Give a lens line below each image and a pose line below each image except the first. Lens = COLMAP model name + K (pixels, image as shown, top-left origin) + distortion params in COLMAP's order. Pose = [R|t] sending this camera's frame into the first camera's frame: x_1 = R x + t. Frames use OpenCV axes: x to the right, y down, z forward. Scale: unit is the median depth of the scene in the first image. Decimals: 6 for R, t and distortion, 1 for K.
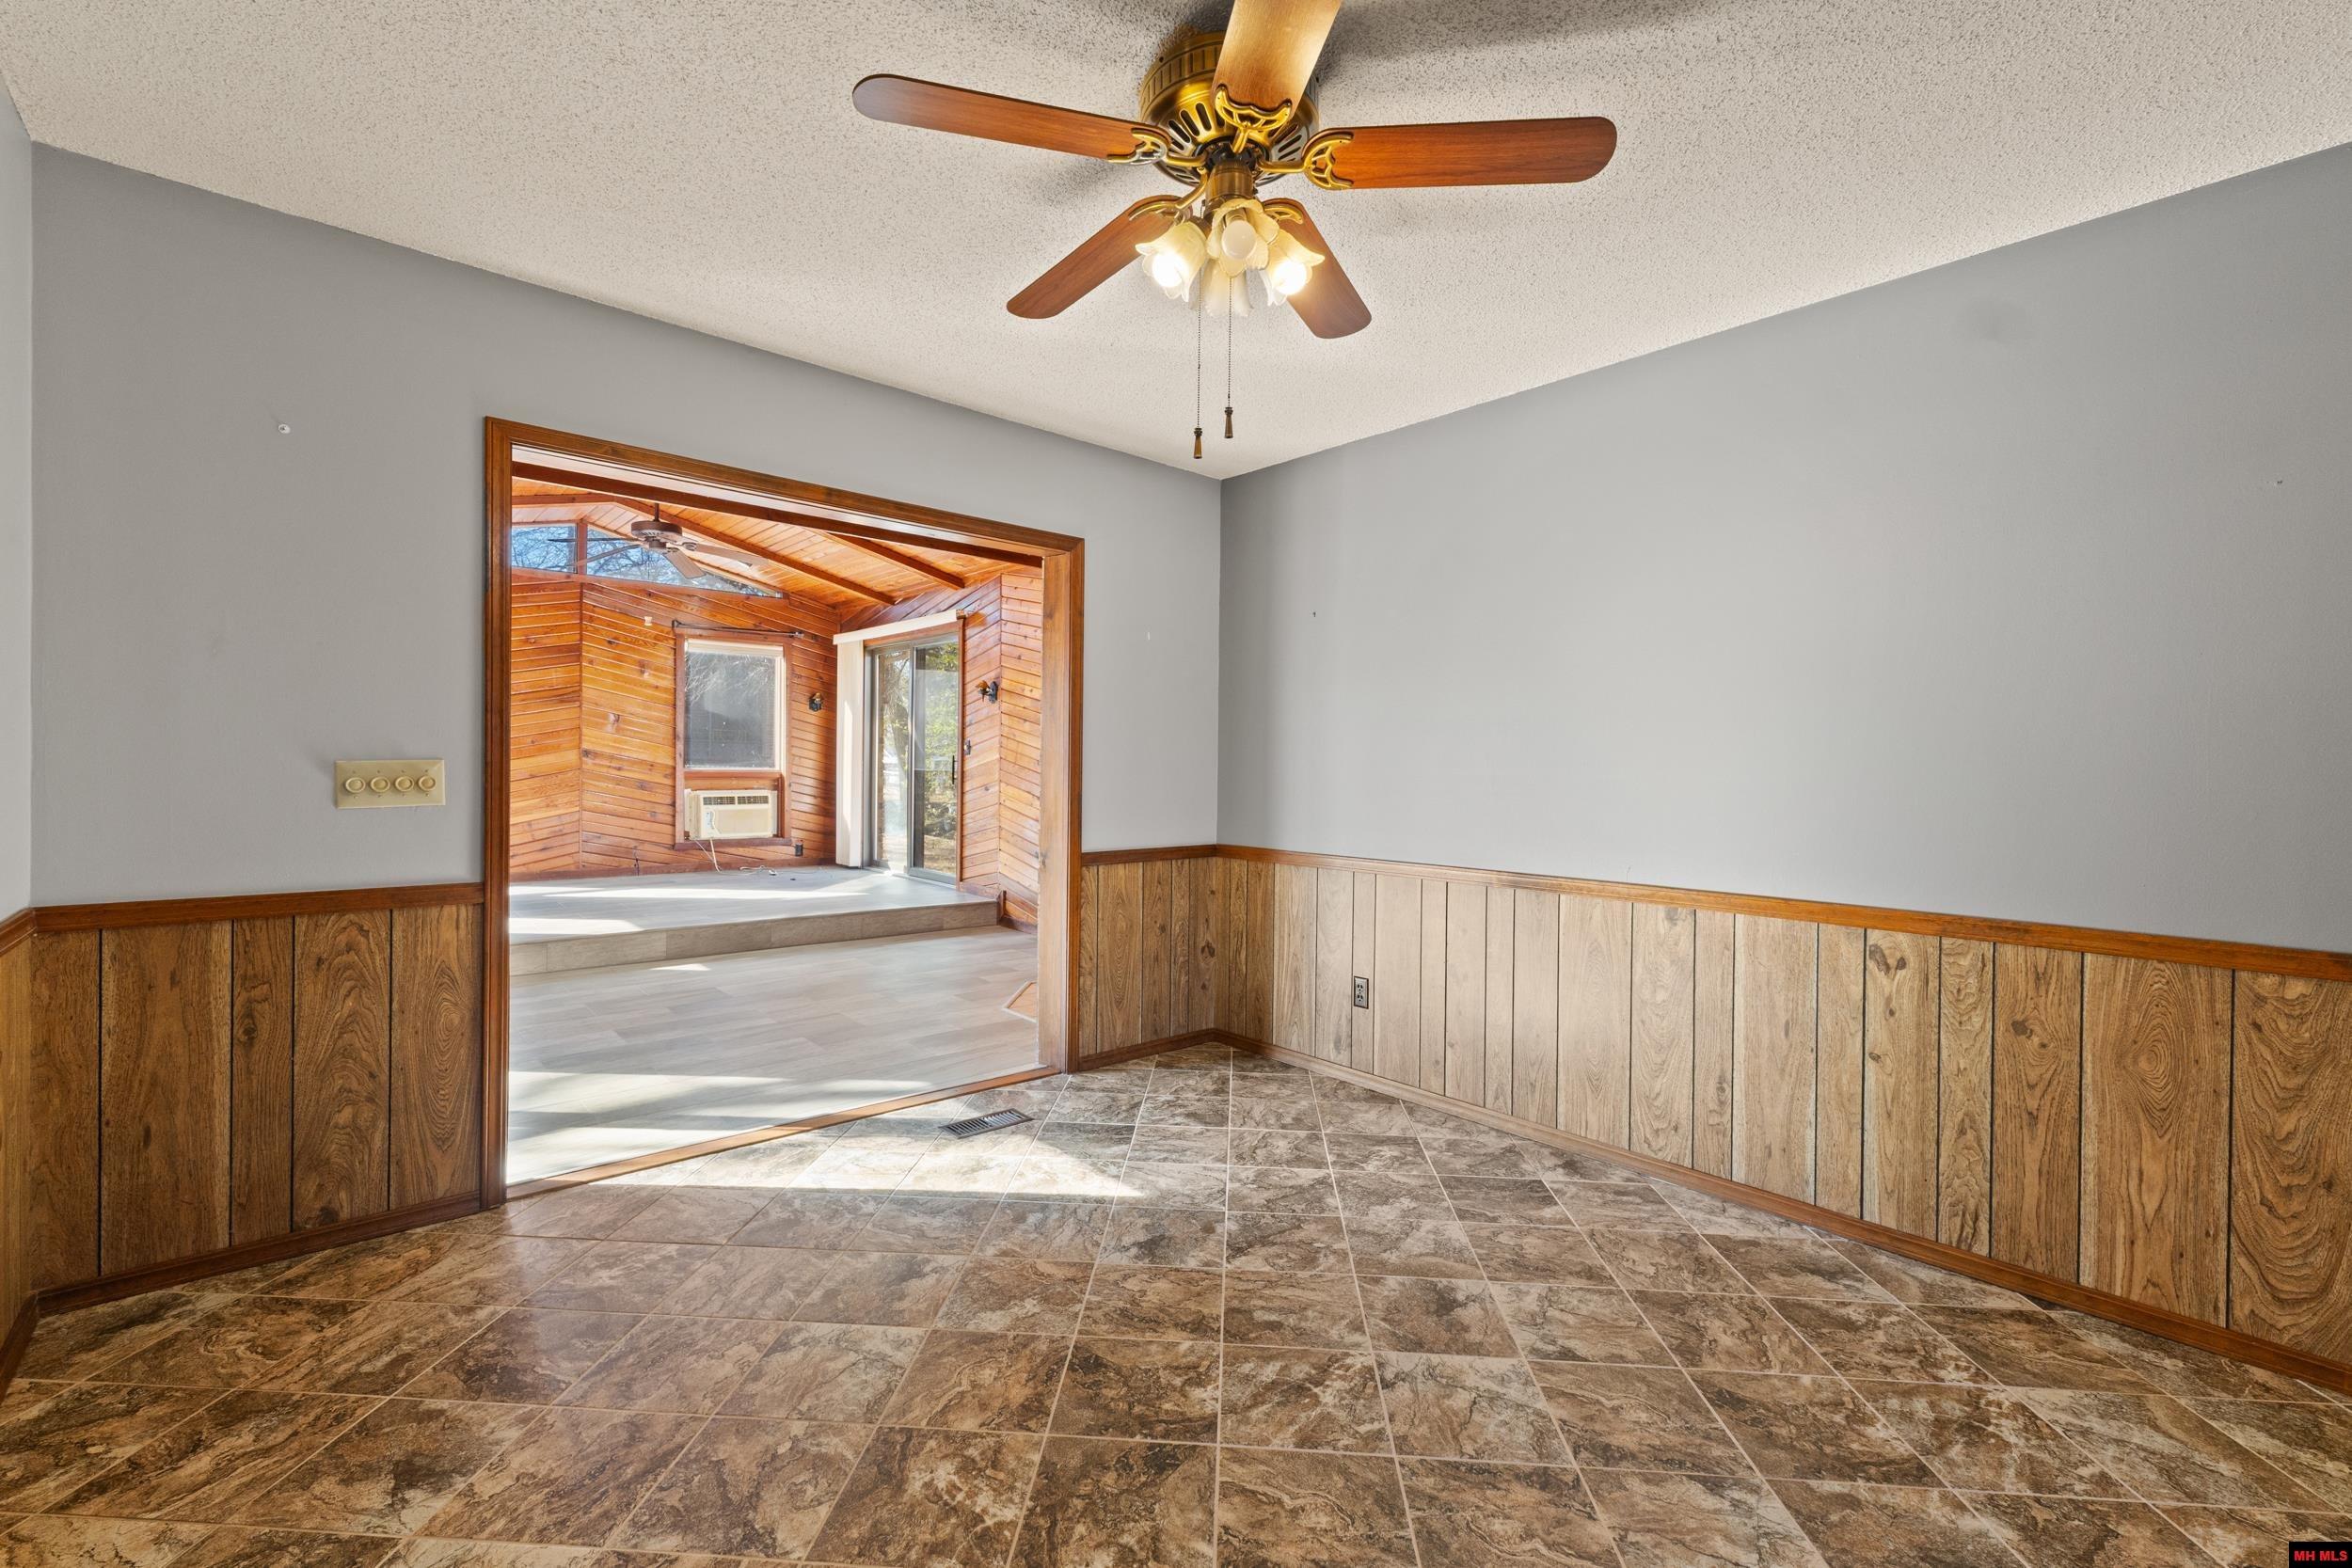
lens RADIAL K [[997.7, 0, 1182.1], [0, 997.7, 774.4], [0, 0, 1]] dist [0.001281, -0.000929]
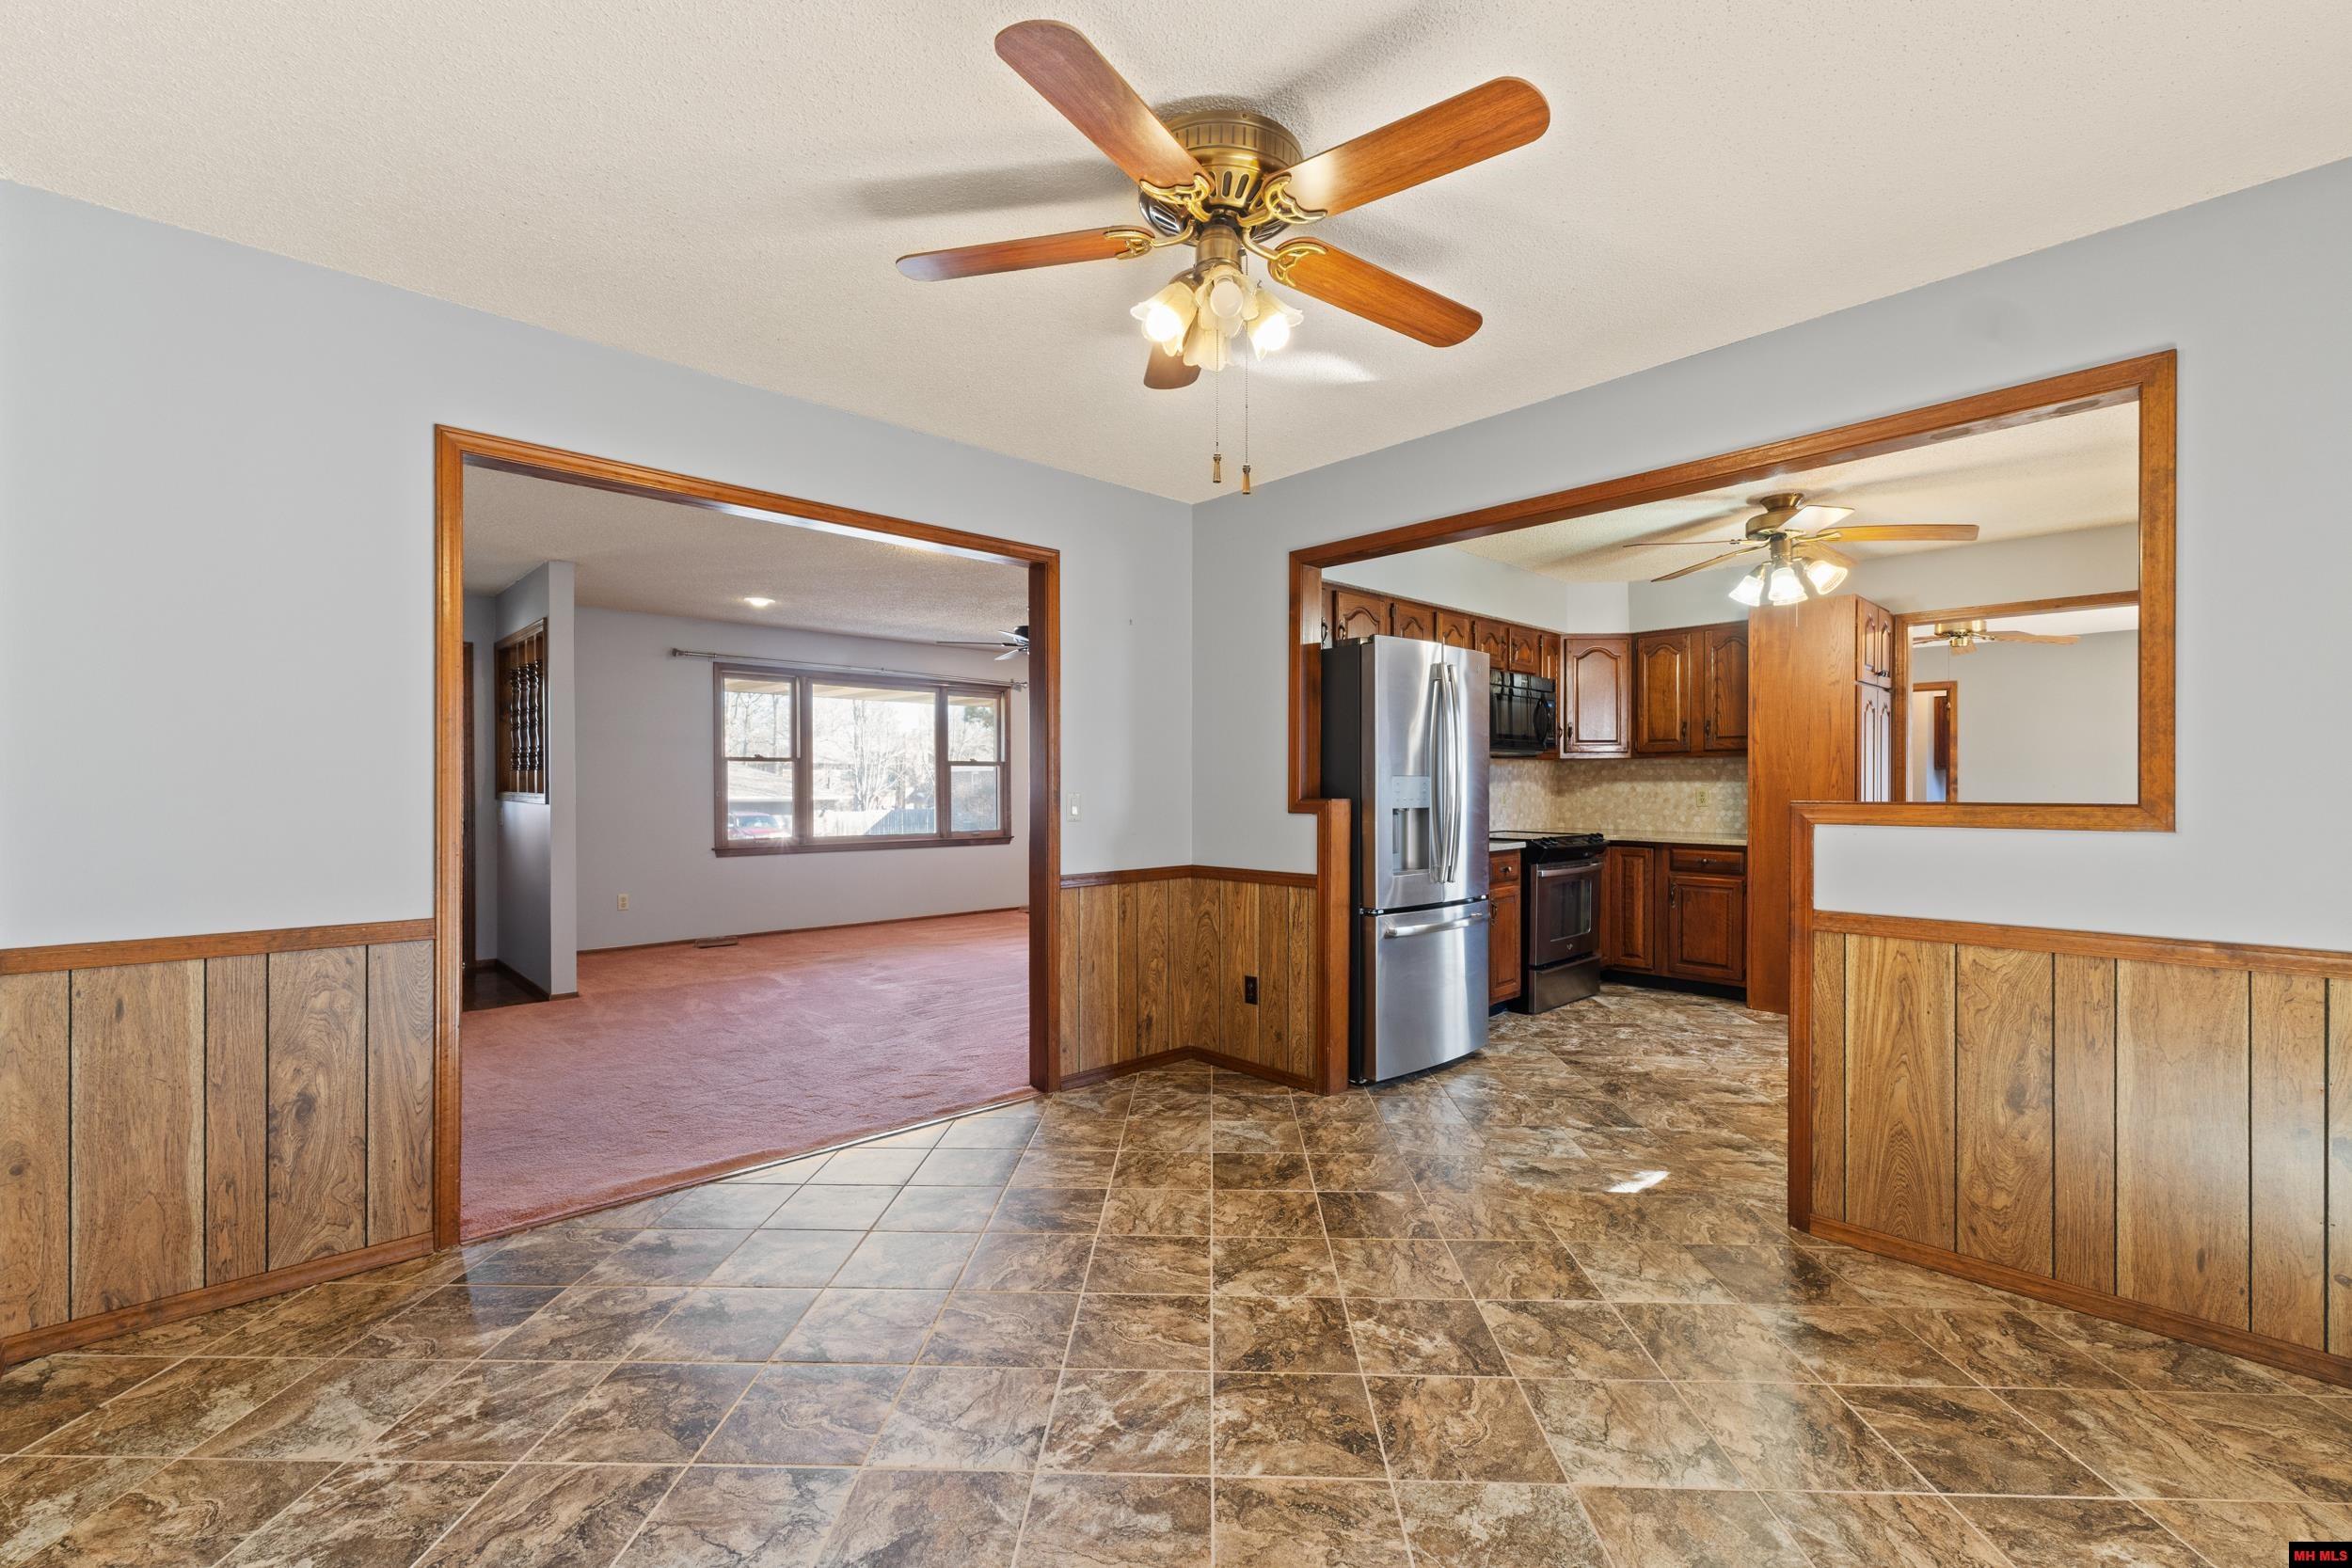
lens RADIAL K [[997.7, 0, 1171.3], [0, 997.7, 792.0], [0, 0, 1]] dist [0.001281, -0.000929]
pose [[-0.999665, -0.014315, -0.021560, 0.108427], [-0.014574, 0.999823, 0.011914, -0.015160], [0.021386, 0.012224, -0.999697, 1.973002]]
